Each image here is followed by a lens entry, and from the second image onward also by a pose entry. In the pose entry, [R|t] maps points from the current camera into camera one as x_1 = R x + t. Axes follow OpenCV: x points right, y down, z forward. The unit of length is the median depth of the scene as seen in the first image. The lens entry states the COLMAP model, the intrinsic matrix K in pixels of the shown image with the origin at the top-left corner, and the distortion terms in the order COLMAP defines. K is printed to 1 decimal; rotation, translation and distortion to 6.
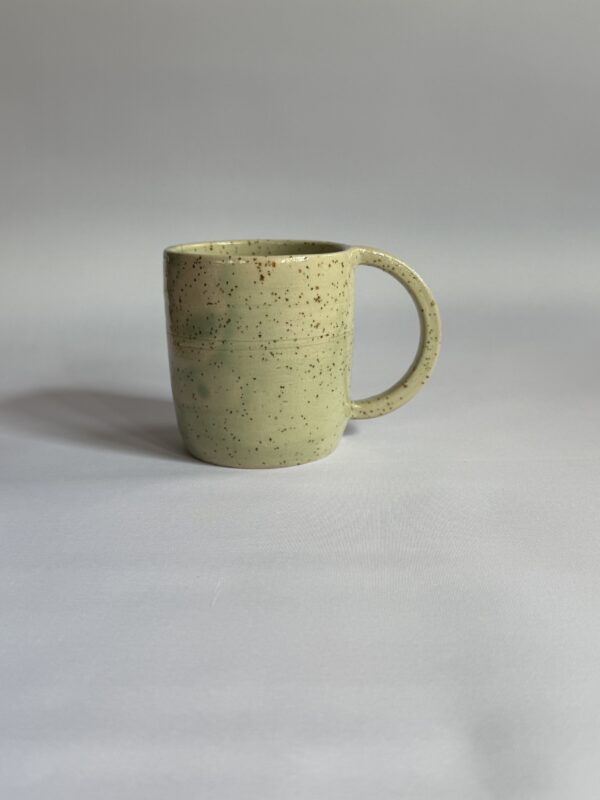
lens RADIAL K [[873.6, 0, 302.6], [0, 873.6, 398.7], [0, 0, 1]] dist [0.067593, 0.000000]
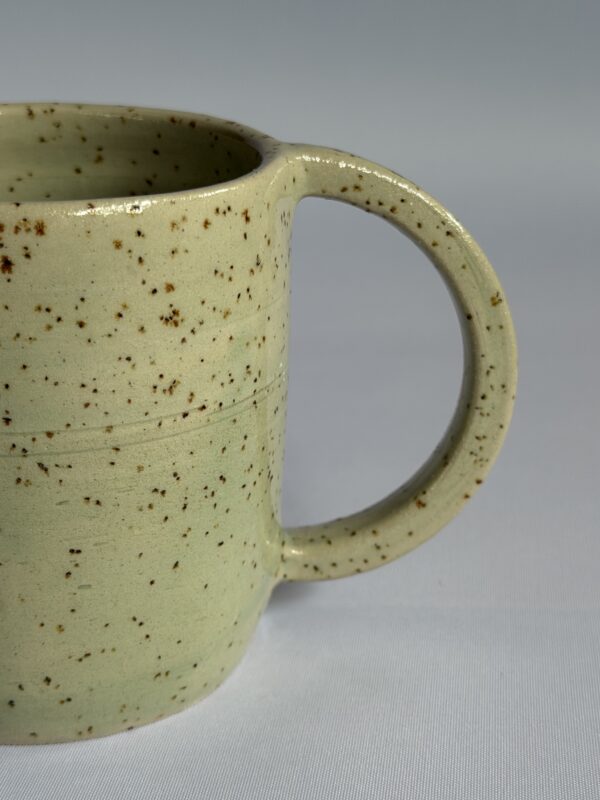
lens RADIAL K [[1627.8, 0, 295.9], [0, 1627.8, 406.9], [0, 0, 1]] dist [0.045991, 0.000000]
pose [[0.999755, 0.017322, 0.013746, 0.056554], [-0.018331, 0.996859, 0.077051, -0.123216], [-0.012368, -0.077284, 0.996932, 0.314919]]
